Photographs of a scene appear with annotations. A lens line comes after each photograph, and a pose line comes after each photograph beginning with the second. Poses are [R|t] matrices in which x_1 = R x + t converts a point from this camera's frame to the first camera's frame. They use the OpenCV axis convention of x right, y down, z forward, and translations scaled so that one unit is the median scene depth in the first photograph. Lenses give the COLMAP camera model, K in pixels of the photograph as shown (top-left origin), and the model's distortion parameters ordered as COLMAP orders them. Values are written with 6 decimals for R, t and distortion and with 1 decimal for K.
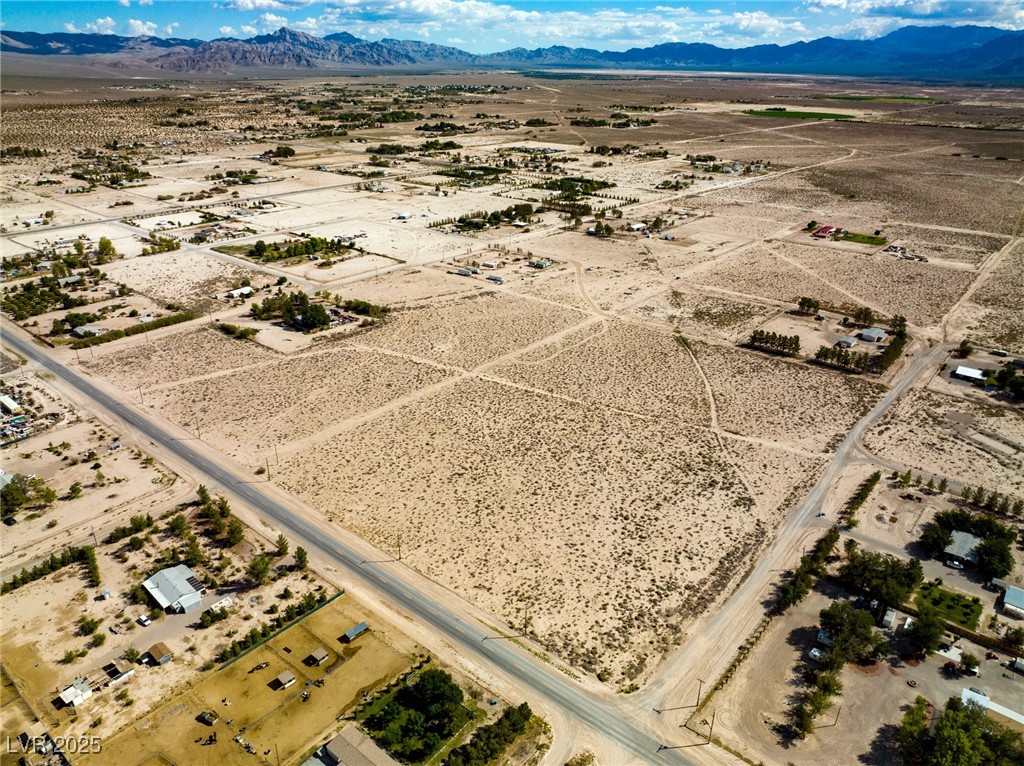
lens RADIAL K [[718.0, 0, 512.0], [0, 718.0, 383.0], [0, 0, 1]] dist [-0.037791, 0.010445]
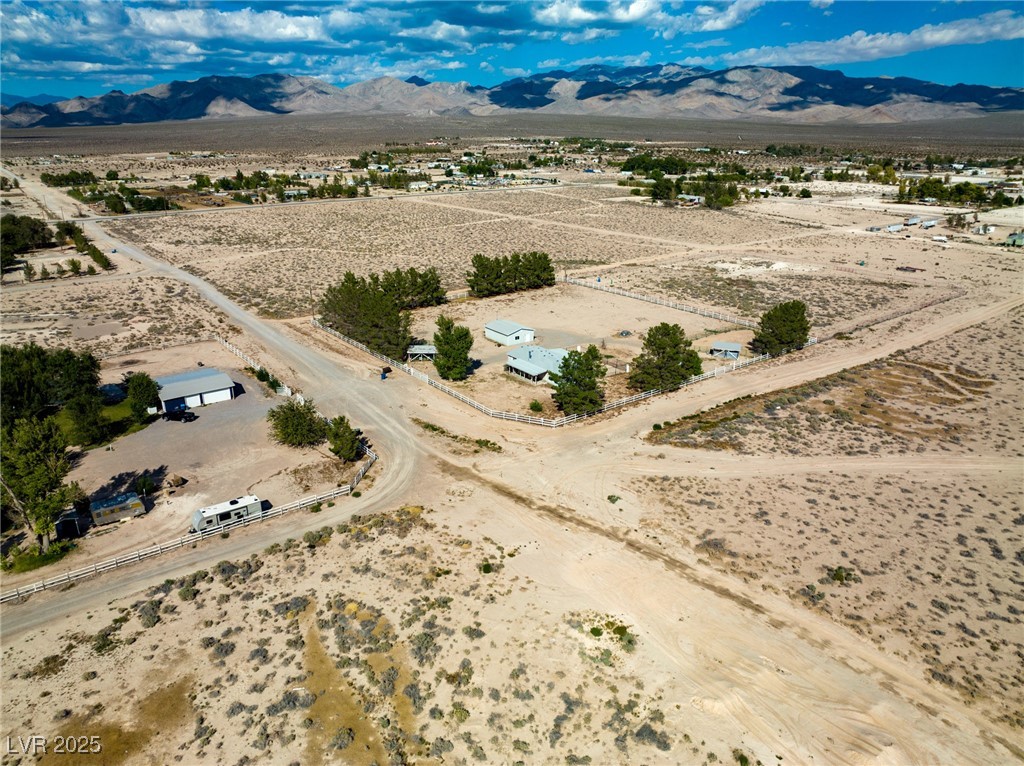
lens RADIAL K [[718.0, 0, 512.0], [0, 718.0, 383.0], [0, 0, 1]] dist [-0.037791, 0.010445]
pose [[-0.224665, 0.324531, -0.918806, 0.920188], [-0.399445, 0.829376, 0.390615, -0.202960], [0.888802, 0.454770, -0.056700, 1.152440]]
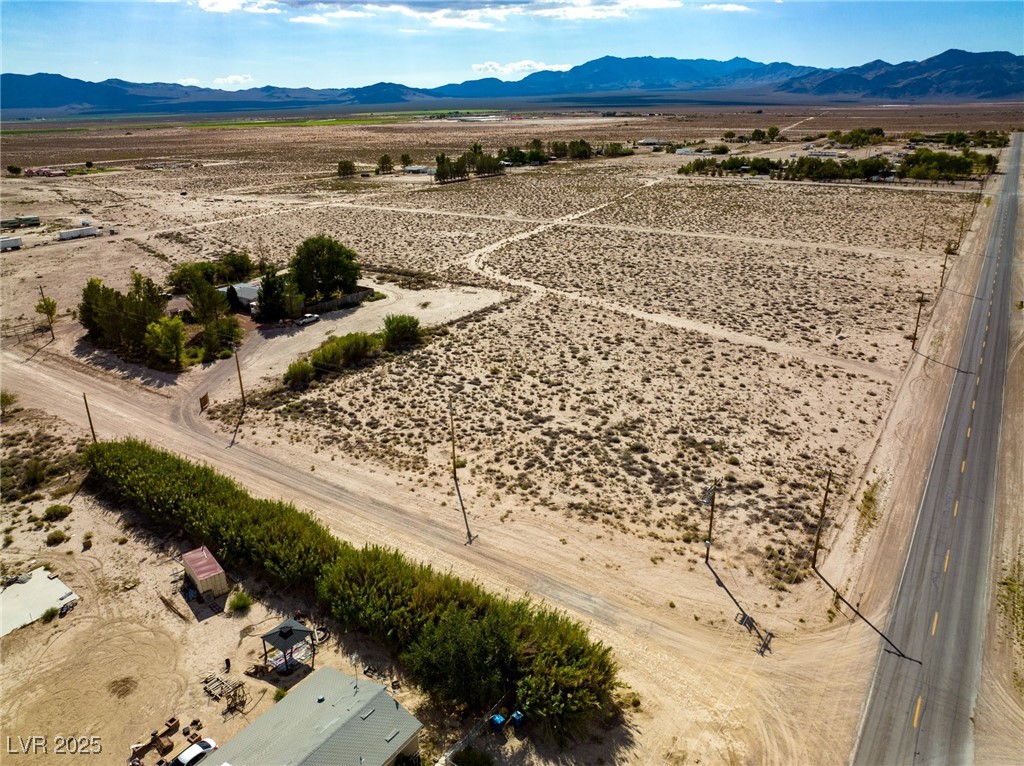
lens RADIAL K [[718.0, 0, 512.0], [0, 718.0, 383.0], [0, 0, 1]] dist [-0.037791, 0.010445]
pose [[-0.096337, -0.363891, 0.926446, -0.767921], [0.425078, 0.826586, 0.368870, -0.163968], [-0.900016, 0.429348, 0.075051, 1.061136]]
